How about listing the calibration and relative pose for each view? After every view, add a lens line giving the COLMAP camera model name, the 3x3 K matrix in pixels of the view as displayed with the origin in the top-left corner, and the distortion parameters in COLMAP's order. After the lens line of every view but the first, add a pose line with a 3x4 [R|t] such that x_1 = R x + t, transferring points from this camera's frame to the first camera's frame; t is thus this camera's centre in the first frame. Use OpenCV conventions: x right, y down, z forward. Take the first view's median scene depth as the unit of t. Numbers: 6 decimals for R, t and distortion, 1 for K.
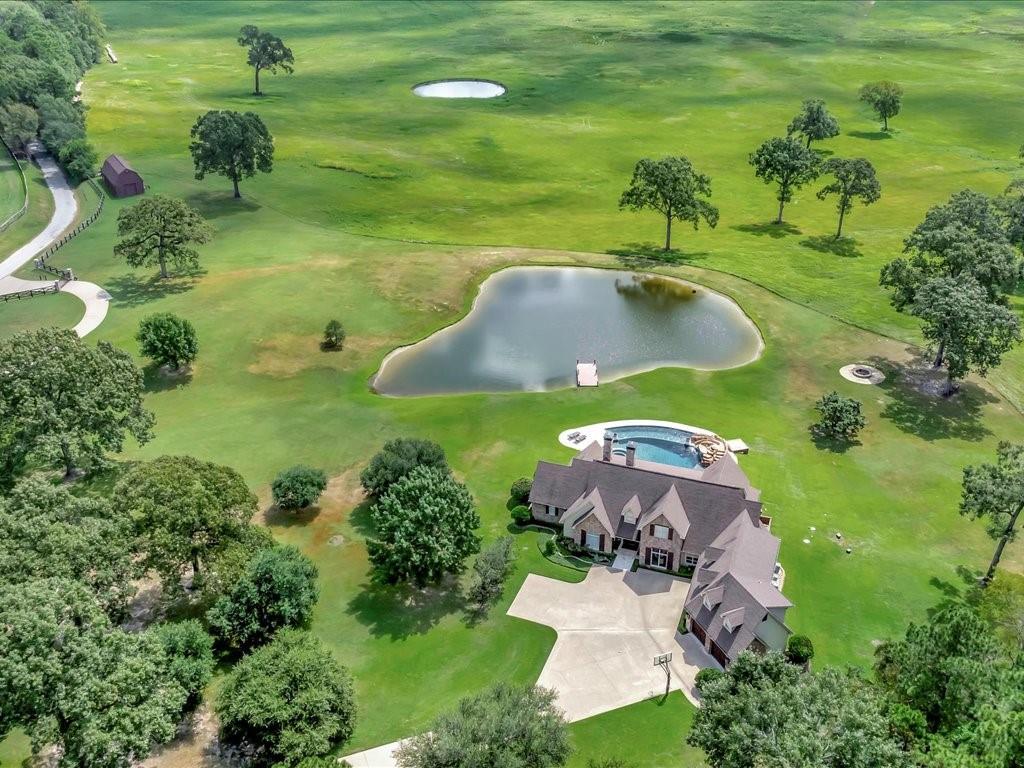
lens RADIAL K [[960.7, 0, 512.0], [0, 960.7, 384.0], [0, 0, 1]] dist [0.006425, -0.072919]
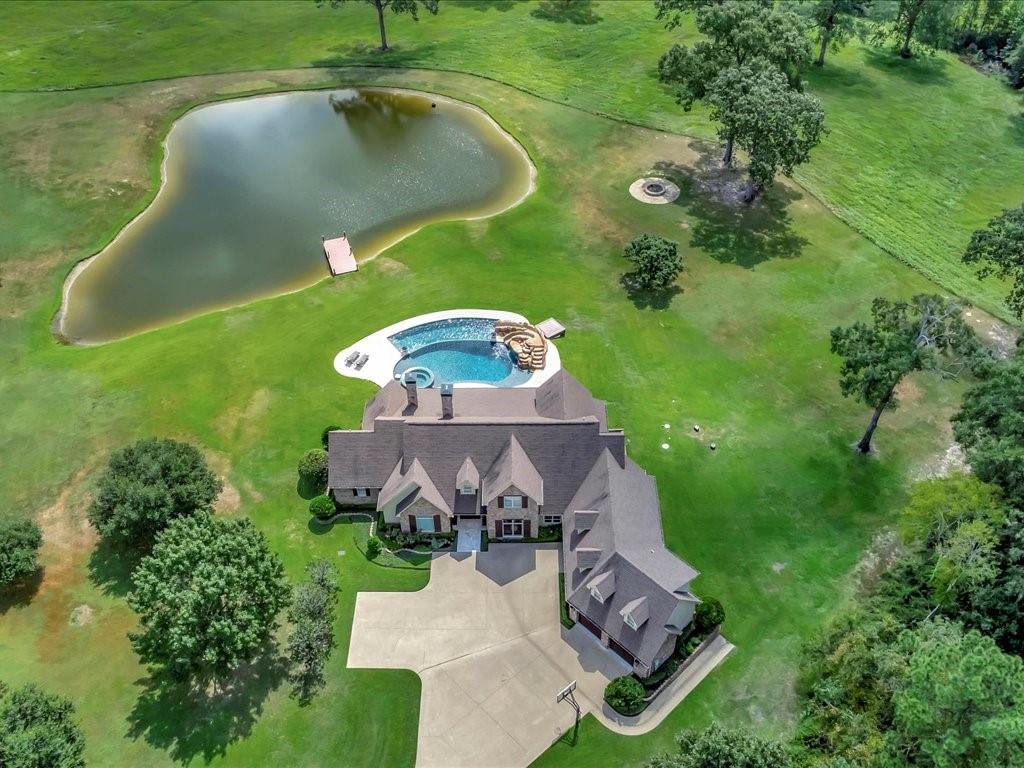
lens RADIAL K [[960.7, 0, 512.0], [0, 960.7, 384.0], [0, 0, 1]] dist [0.006425, -0.072919]
pose [[0.937697, -0.240839, 0.250443, -0.015834], [0.168268, 0.945398, 0.279122, -0.131827], [-0.303991, -0.219590, 0.927022, 0.245120]]
